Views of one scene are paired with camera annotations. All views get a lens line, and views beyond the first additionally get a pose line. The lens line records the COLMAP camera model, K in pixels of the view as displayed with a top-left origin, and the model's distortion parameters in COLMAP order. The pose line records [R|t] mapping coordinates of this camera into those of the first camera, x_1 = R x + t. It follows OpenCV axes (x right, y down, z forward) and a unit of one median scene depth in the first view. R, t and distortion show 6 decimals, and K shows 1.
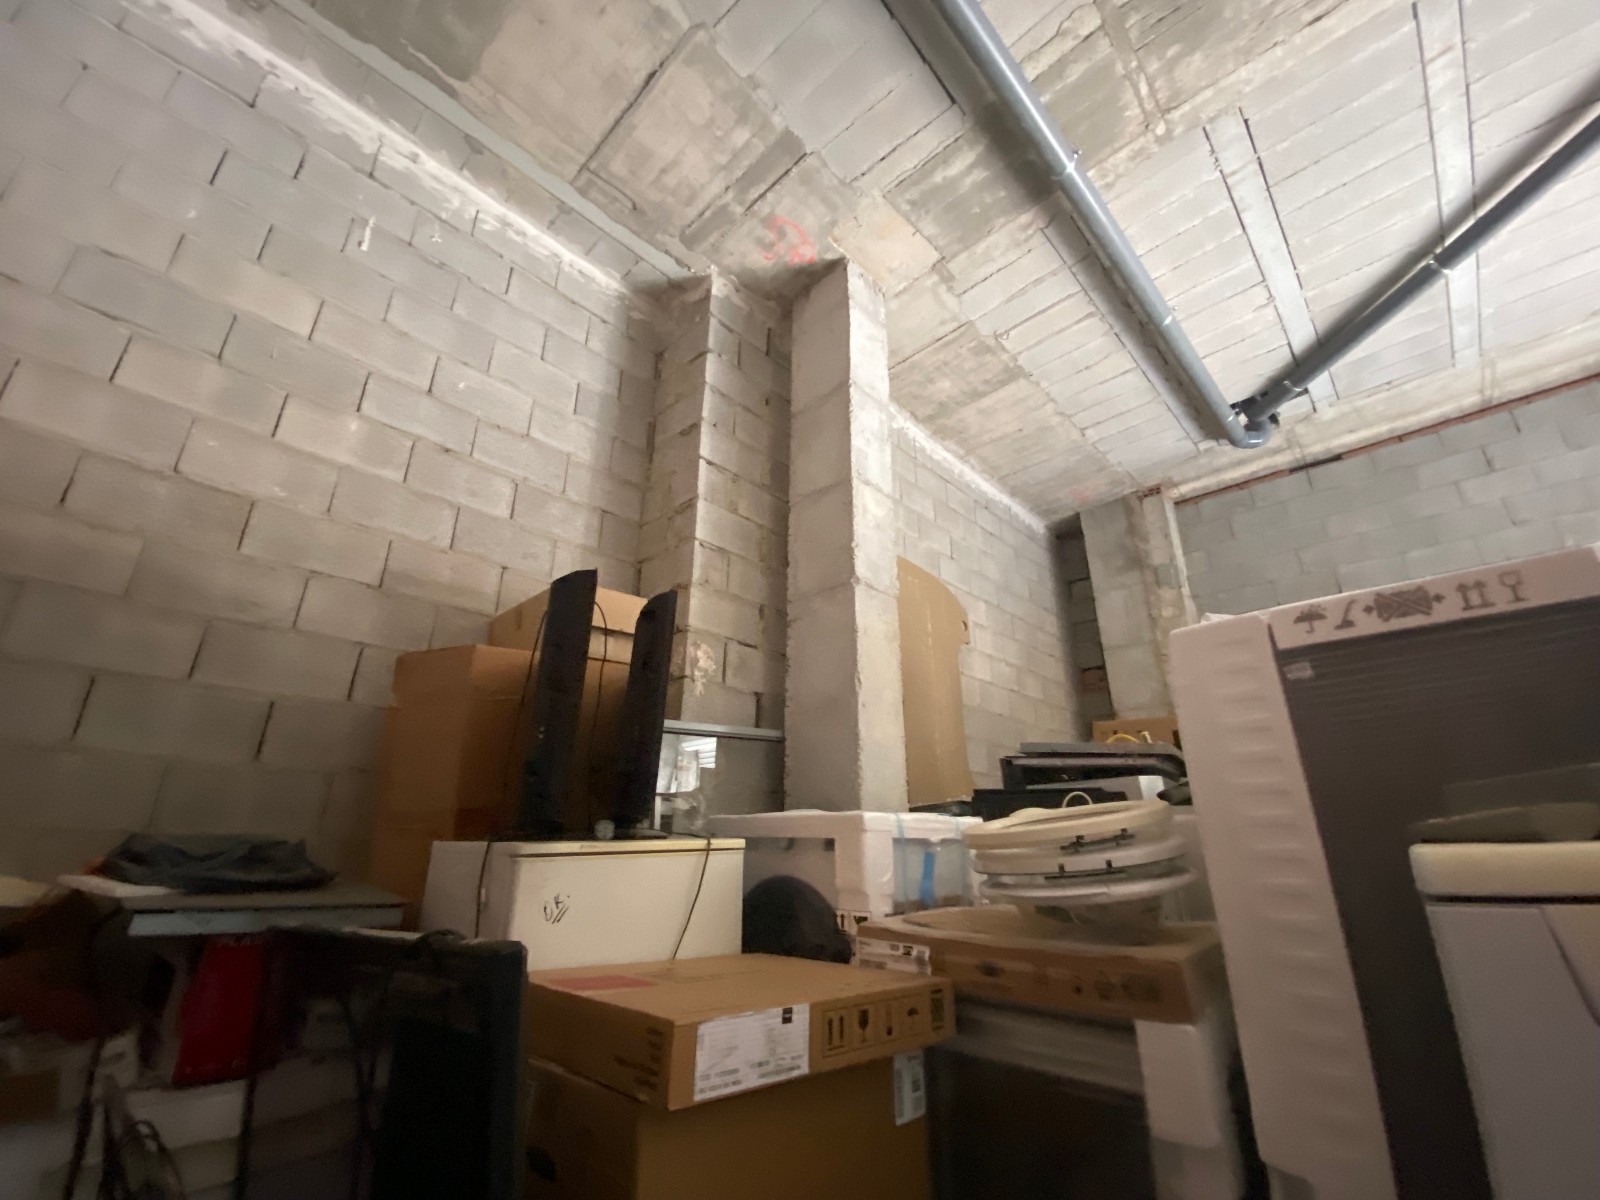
lens RADIAL K [[644.0, 0, 800.0], [0, 644.0, 600.0], [0, 0, 1]] dist [0.024421, -0.022571]
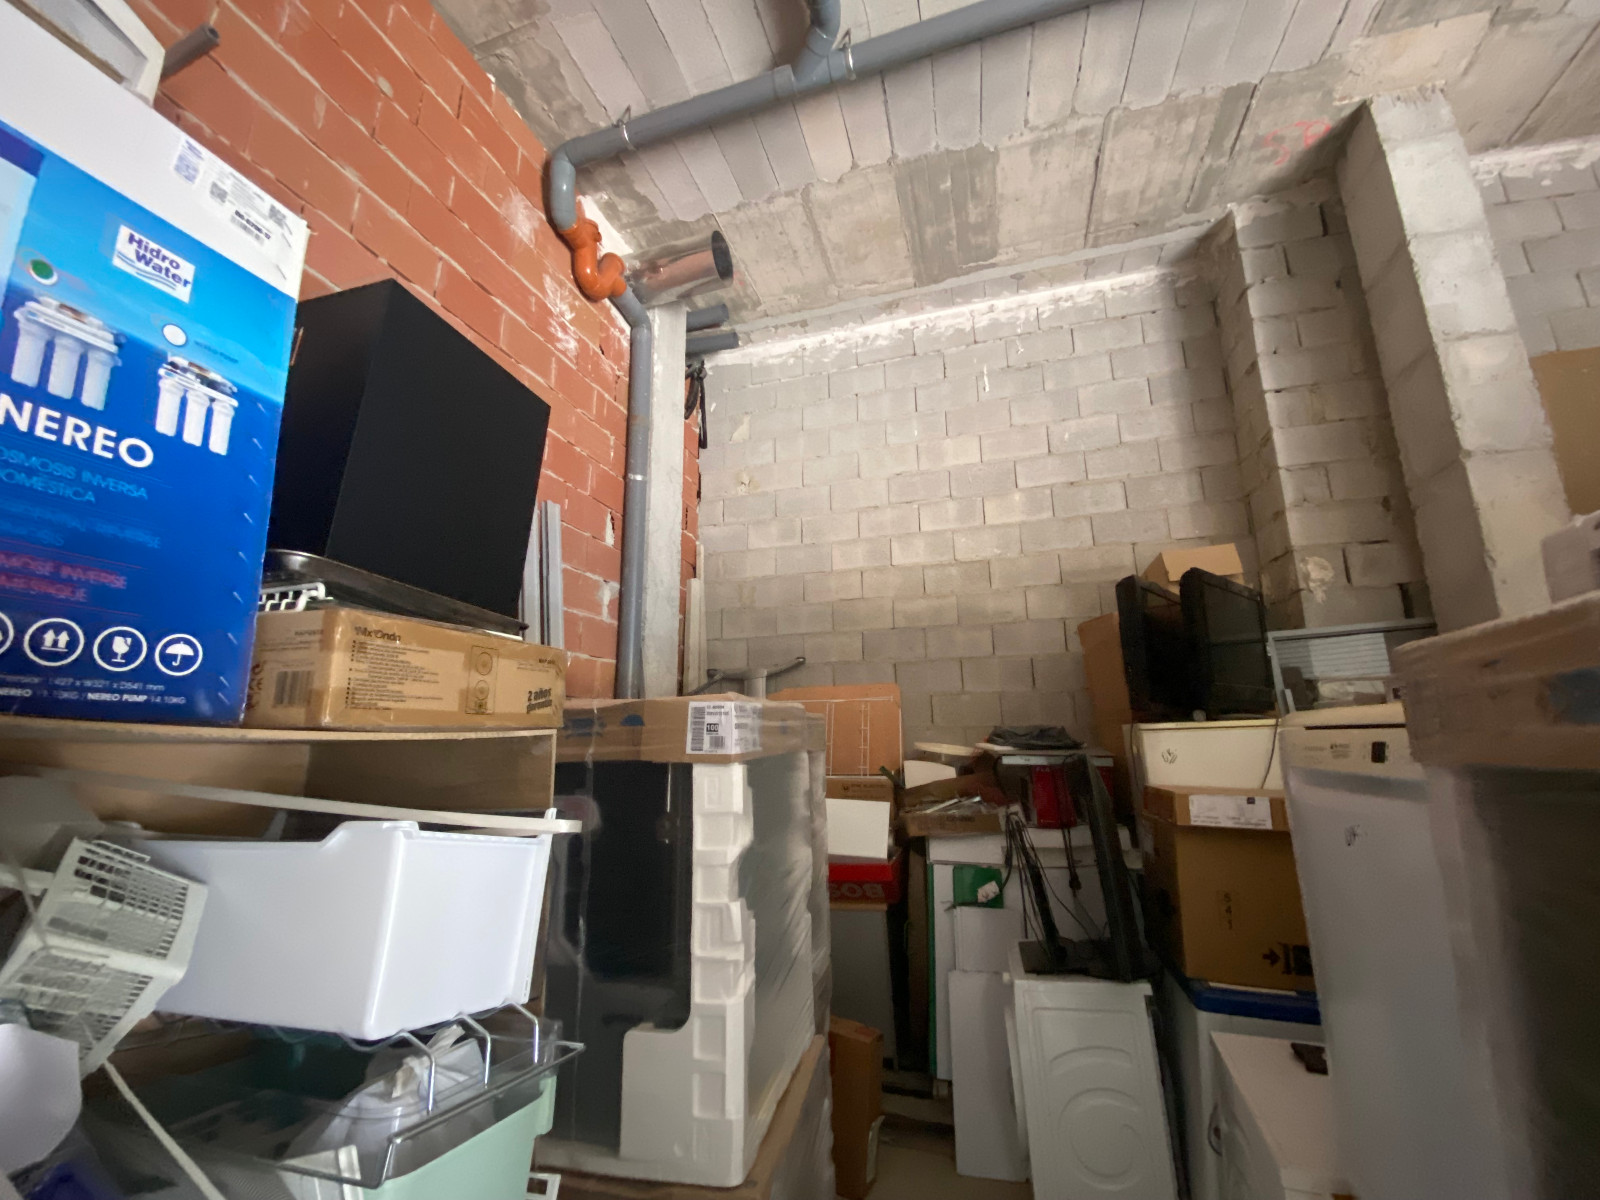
lens RADIAL K [[644.0, 0, 800.0], [0, 644.0, 600.0], [0, 0, 1]] dist [0.024421, -0.022571]
pose [[0.444523, -0.199132, -0.873353, 0.439332], [0.327758, 0.943526, -0.048308, -0.104787], [0.833651, -0.264775, 0.484686, -0.339898]]
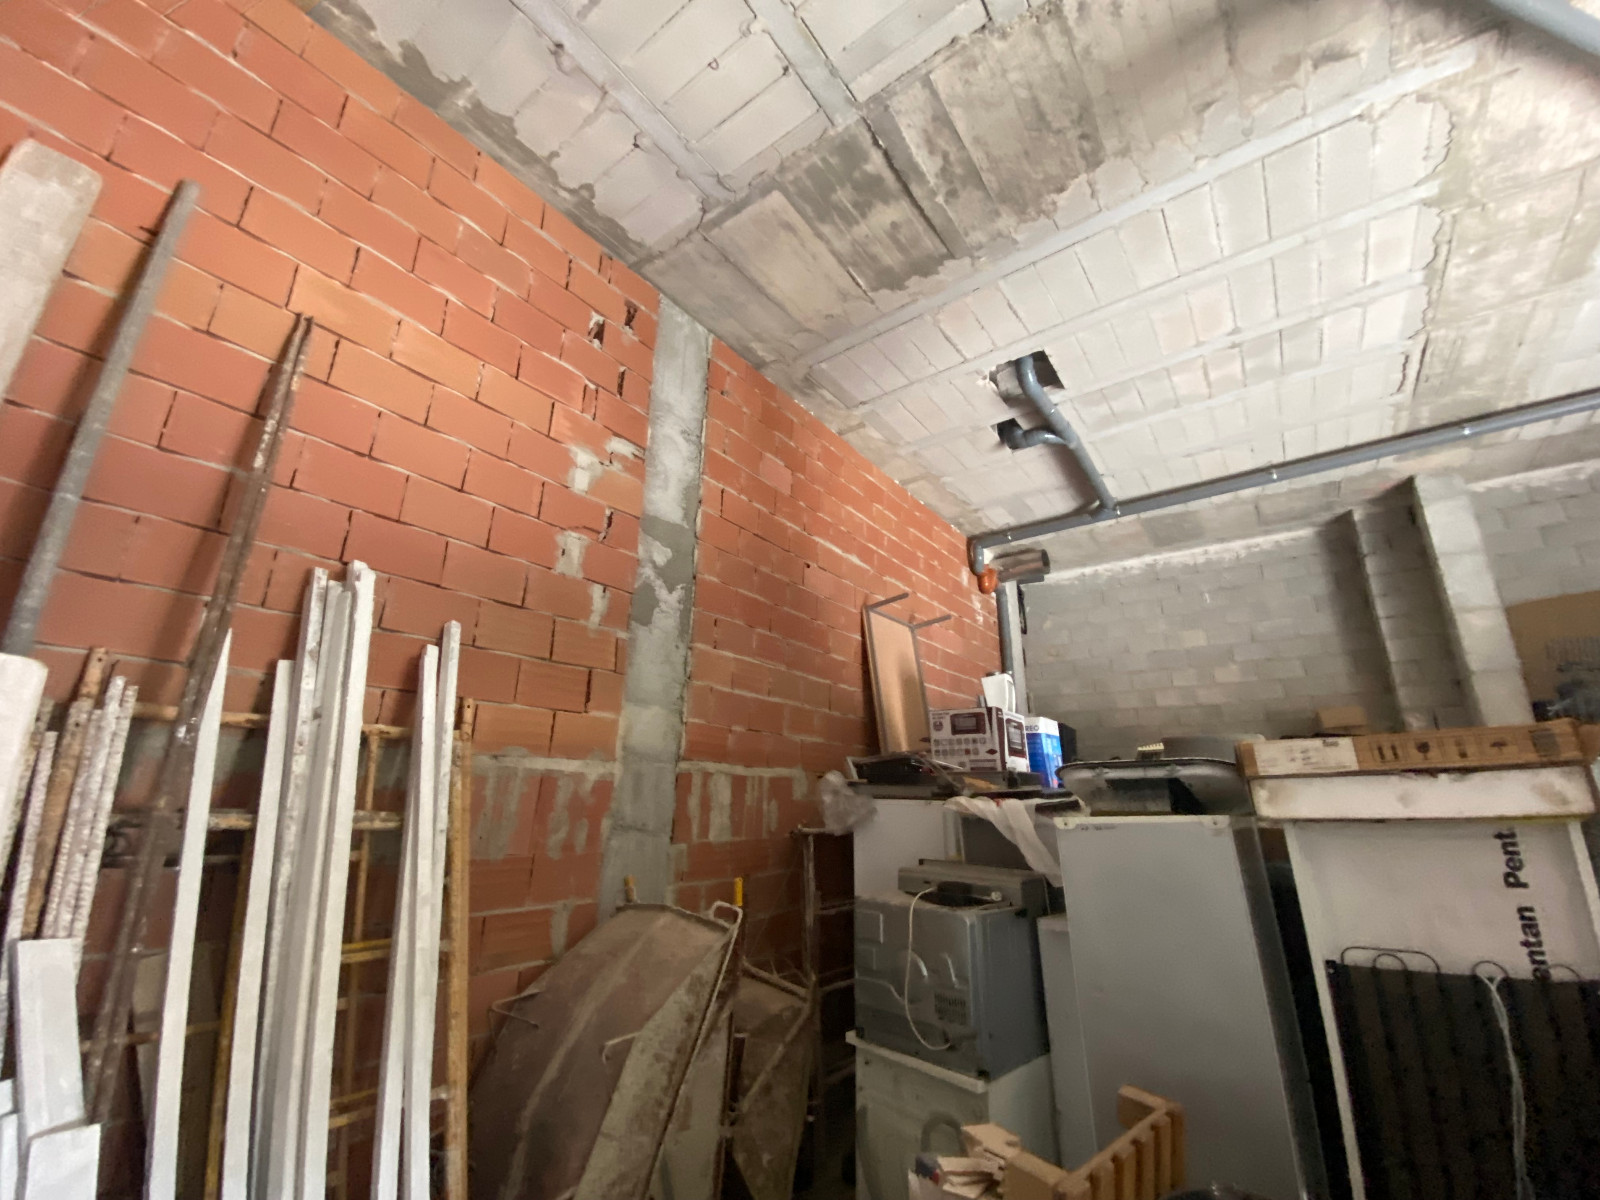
lens RADIAL K [[644.0, 0, 800.0], [0, 644.0, 600.0], [0, 0, 1]] dist [0.024421, -0.022571]
pose [[0.118658, -0.295436, -0.947965, 1.748157], [0.339642, 0.909197, -0.240840, -0.449801], [0.933040, -0.293392, 0.208226, -1.222149]]
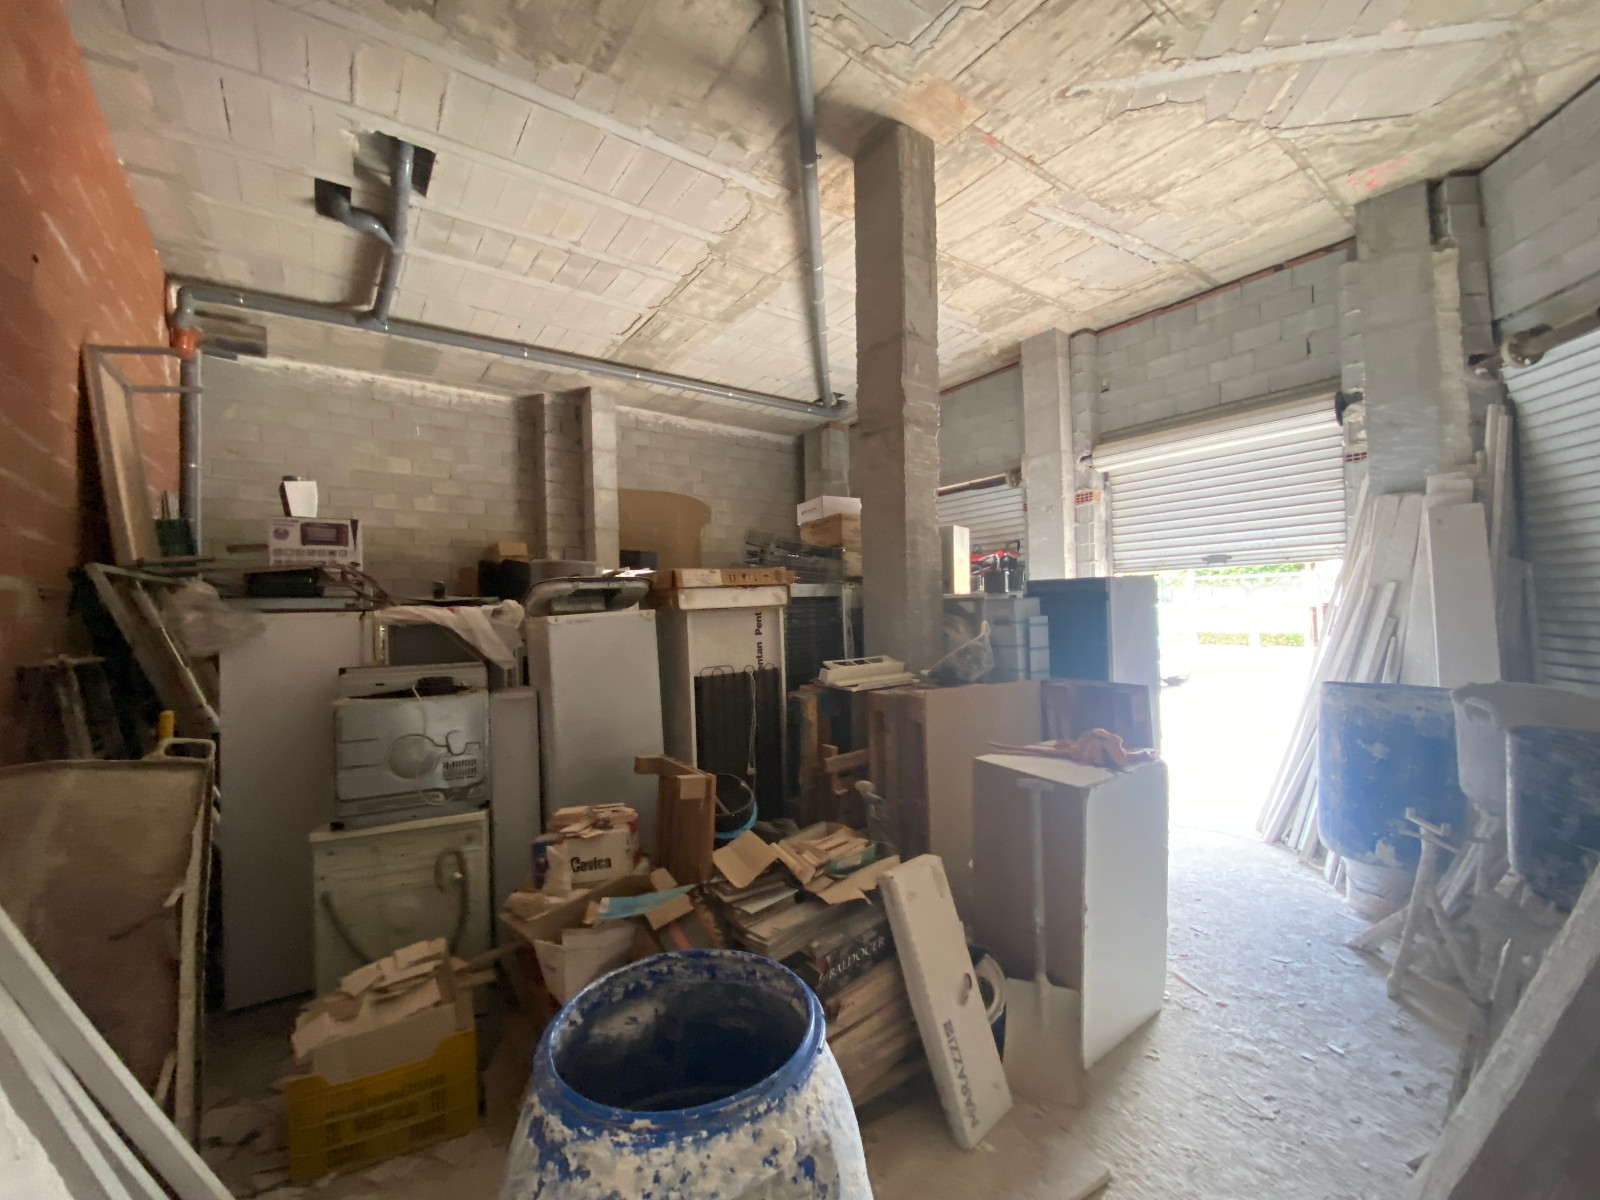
lens RADIAL K [[644.0, 0, 800.0], [0, 644.0, 600.0], [0, 0, 1]] dist [0.024421, -0.022571]
pose [[0.983484, -0.034878, -0.177601, 1.556124], [0.093829, 0.937354, 0.335506, -0.637993], [0.154773, -0.346629, 0.925145, -1.758654]]
